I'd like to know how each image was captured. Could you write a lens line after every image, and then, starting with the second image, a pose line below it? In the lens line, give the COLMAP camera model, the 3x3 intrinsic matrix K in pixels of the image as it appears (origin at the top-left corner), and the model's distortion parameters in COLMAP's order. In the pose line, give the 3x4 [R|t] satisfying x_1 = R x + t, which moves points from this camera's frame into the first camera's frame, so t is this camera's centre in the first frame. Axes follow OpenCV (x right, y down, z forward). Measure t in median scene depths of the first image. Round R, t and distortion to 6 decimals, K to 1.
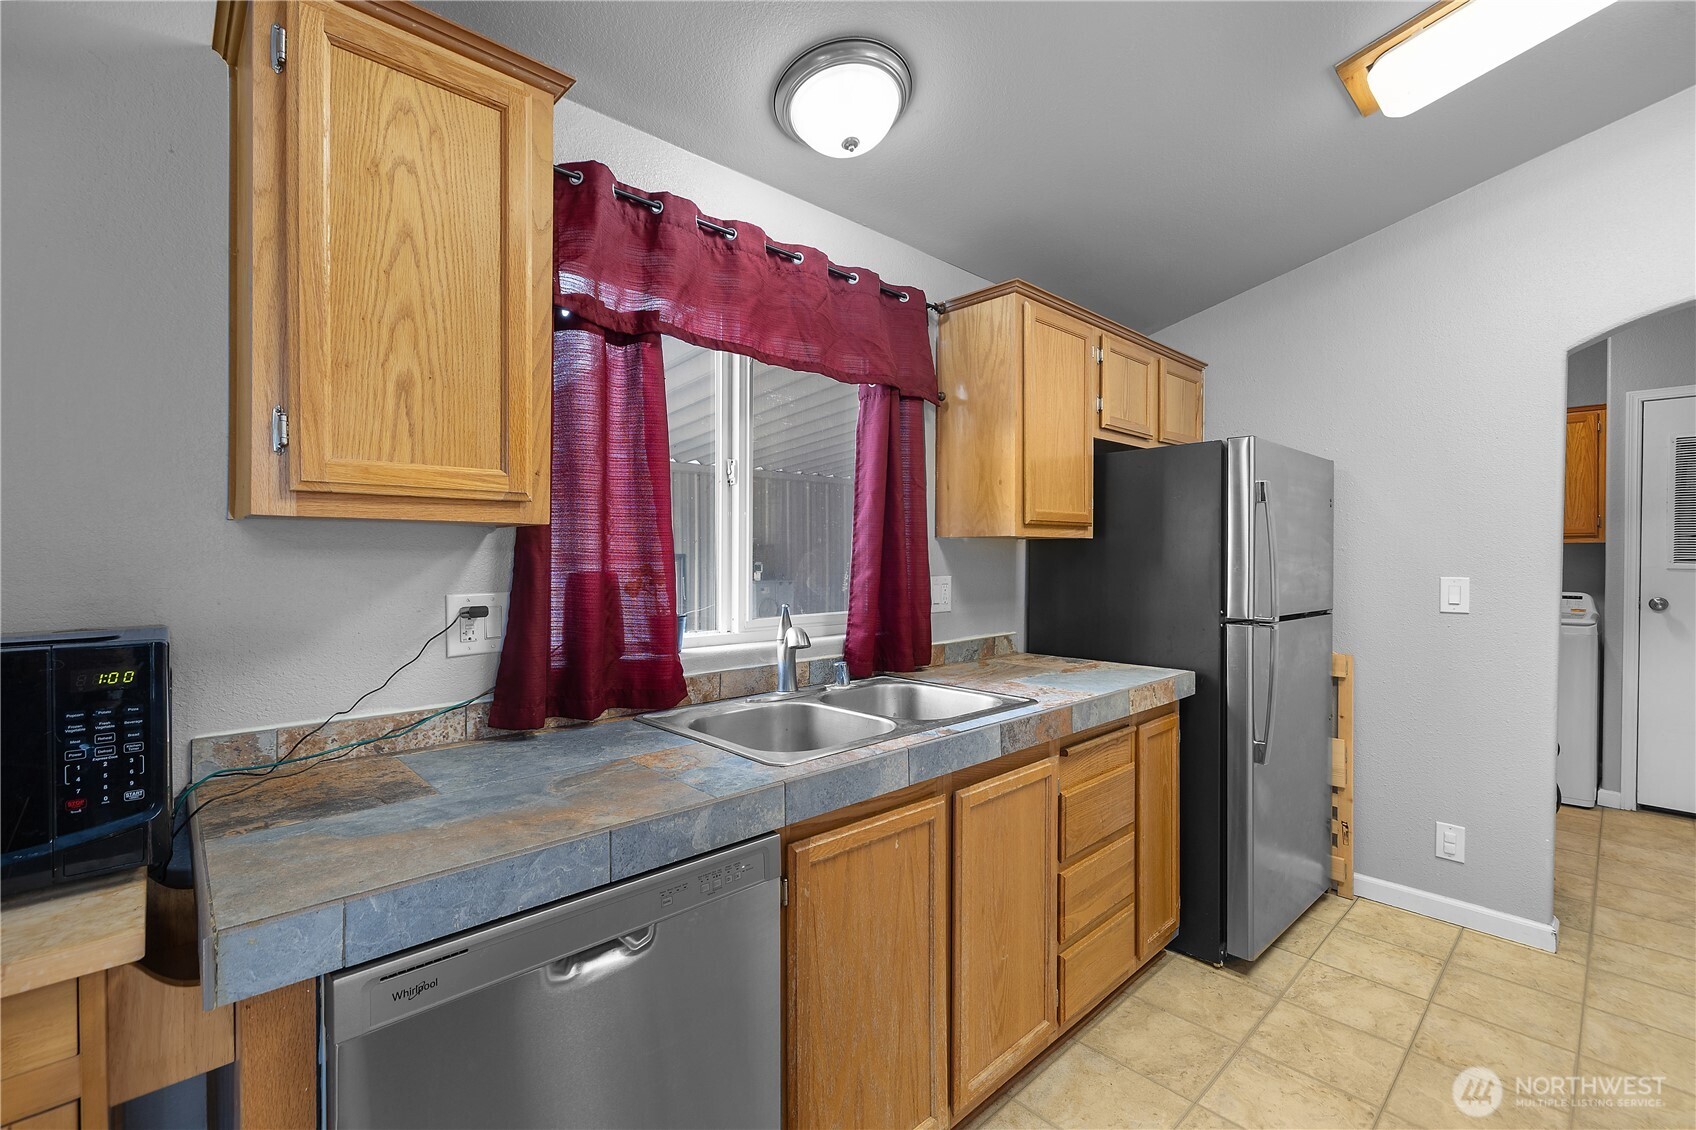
lens RADIAL K [[734.0, 0, 844.5], [0, 734.0, 556.9], [0, 0, 1]] dist [0.001973, 0.000177]
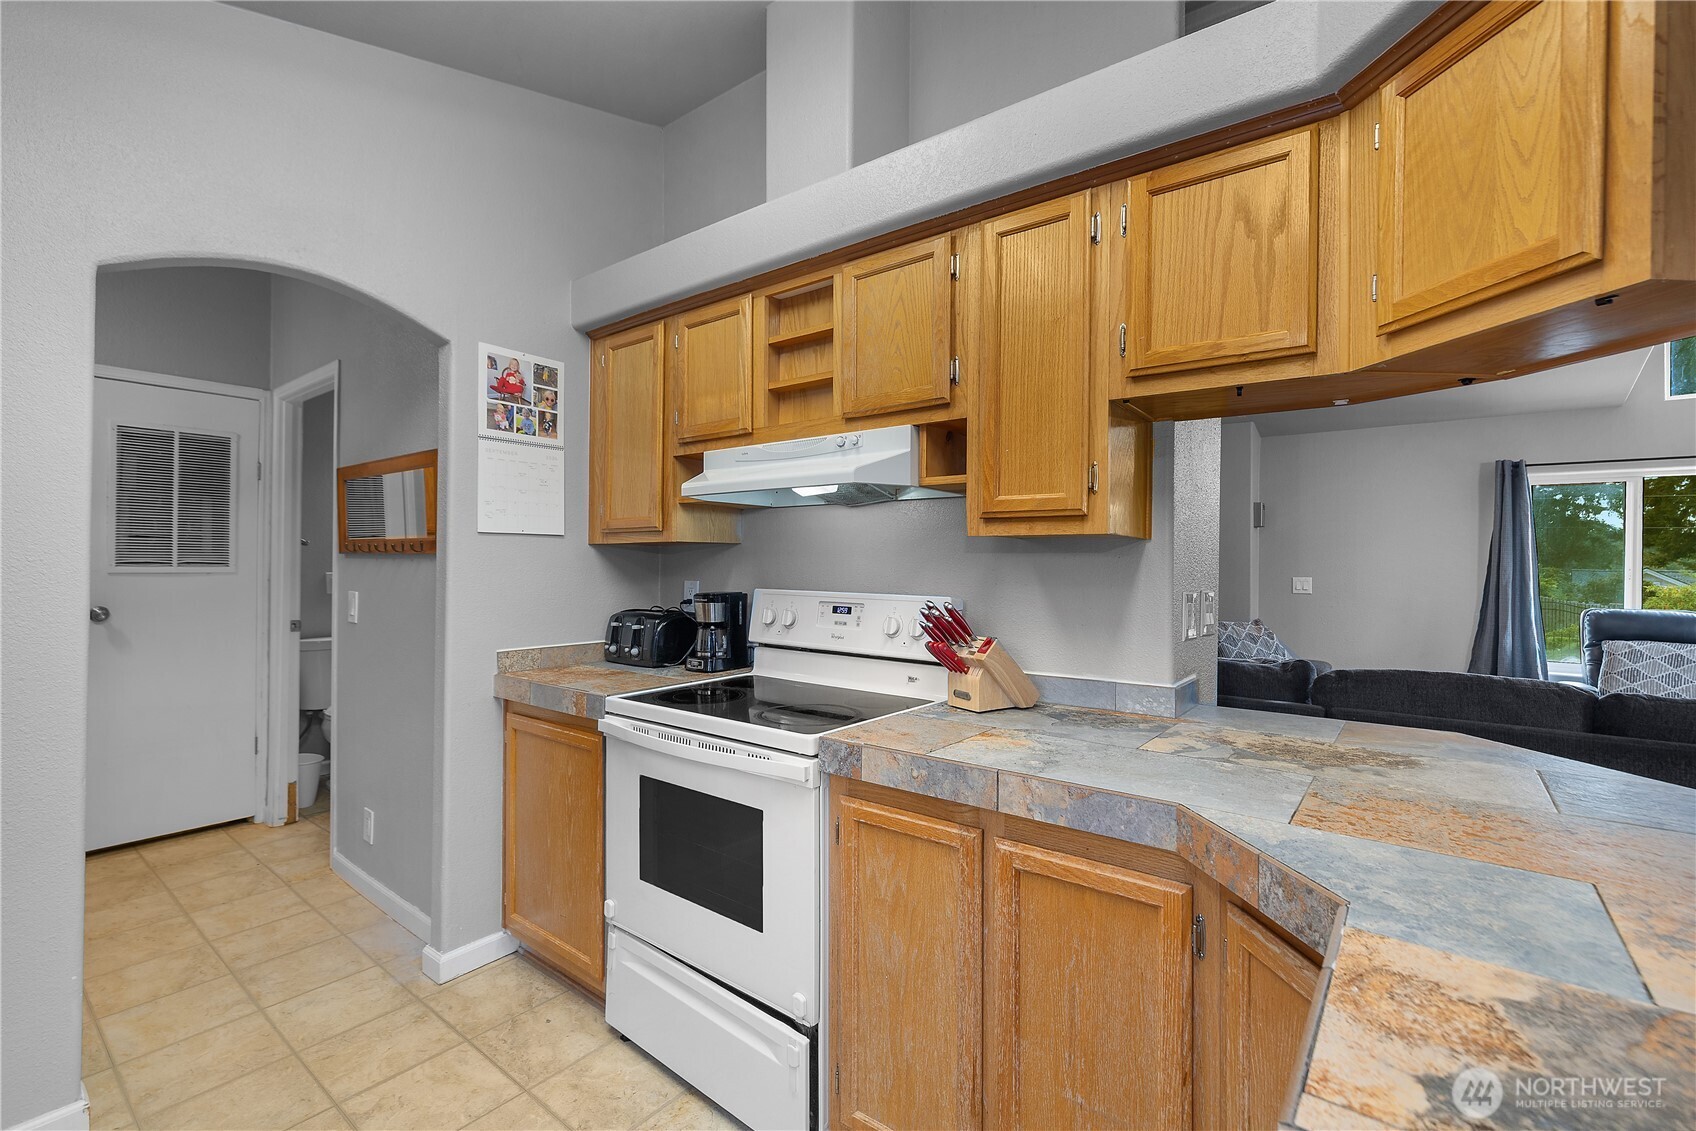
lens RADIAL K [[741.5, 0, 849.8], [0, 741.5, 562.4], [0, 0, 1]] dist [-0.001376, 0.000074]
pose [[-0.150881, -0.003570, 0.988545, 0.198525], [-0.000171, 0.999994, 0.003585, -0.000118], [-0.988552, 0.000371, -0.150881, 0.454686]]
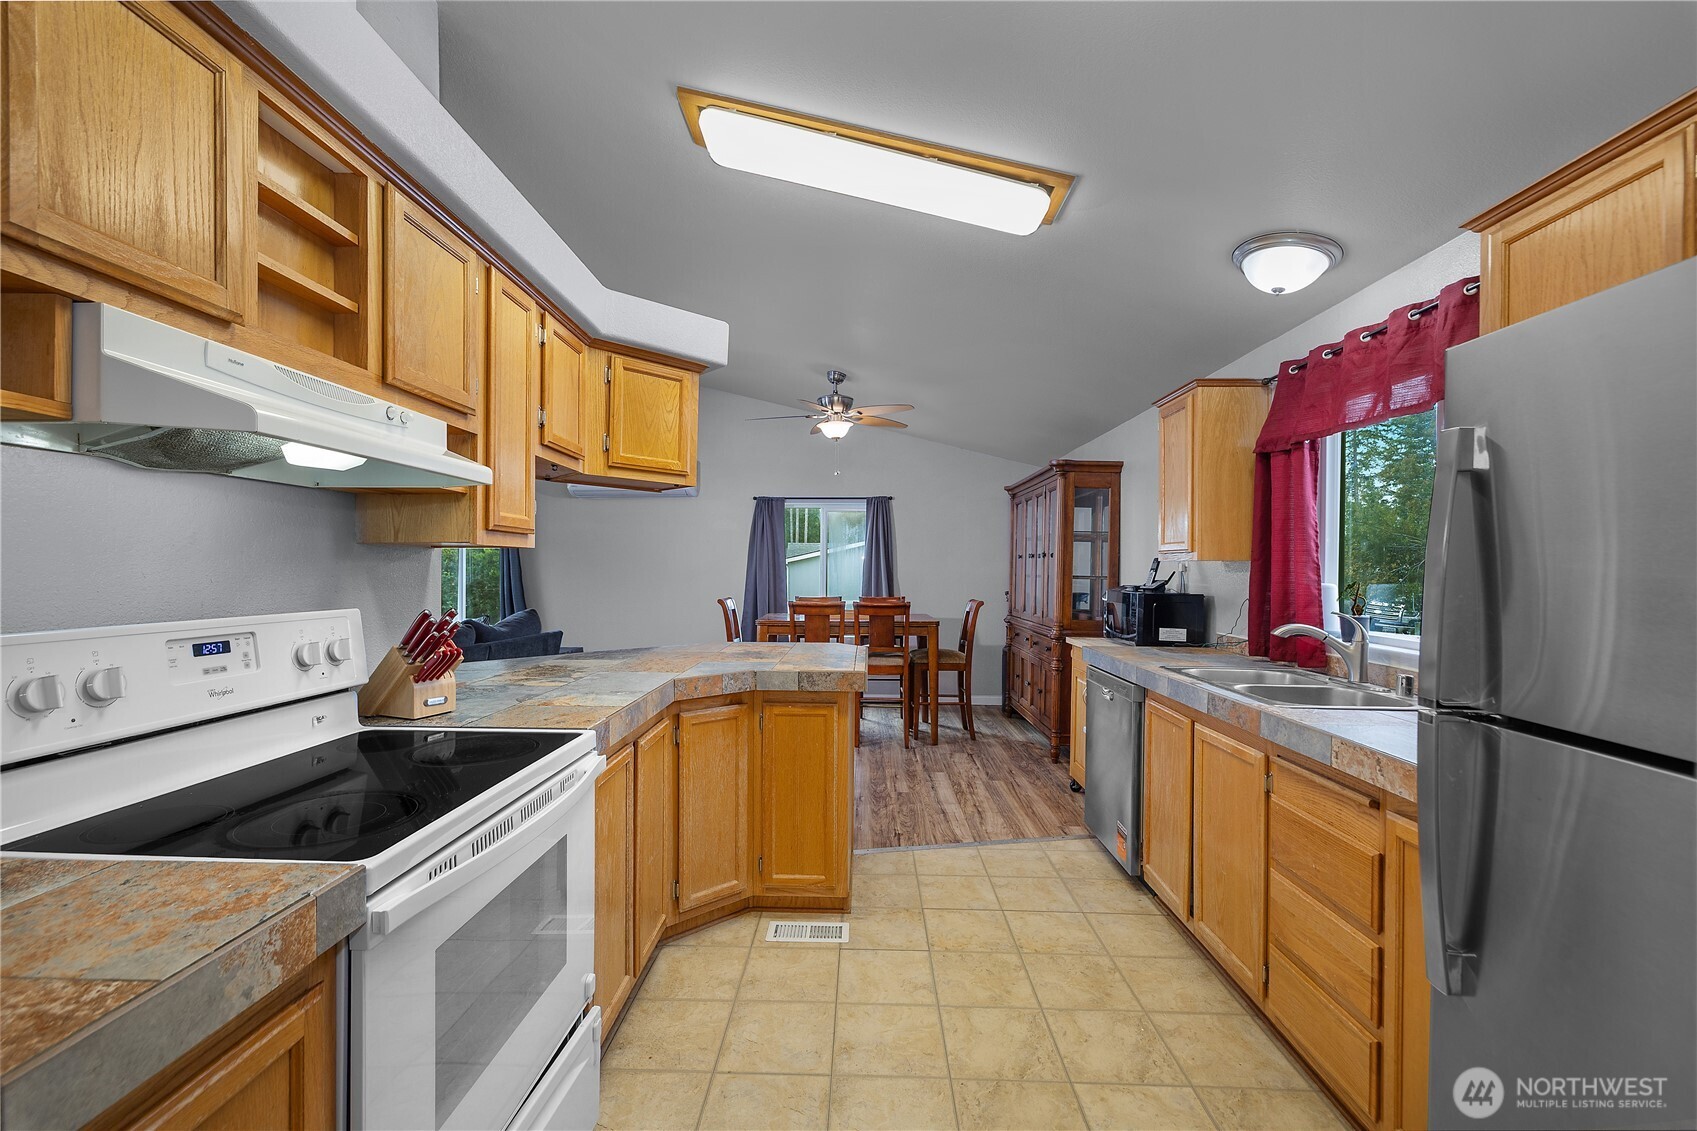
lens RADIAL K [[720.3, 0, 847.0], [0, 720.3, 570.7], [0, 0, 1]] dist [0.001597, -0.000082]
pose [[-0.702064, -0.005757, -0.712090, 1.307852], [-0.012574, 0.999912, 0.004313, -0.004659], [0.712003, 0.011982, -0.702075, 1.131276]]
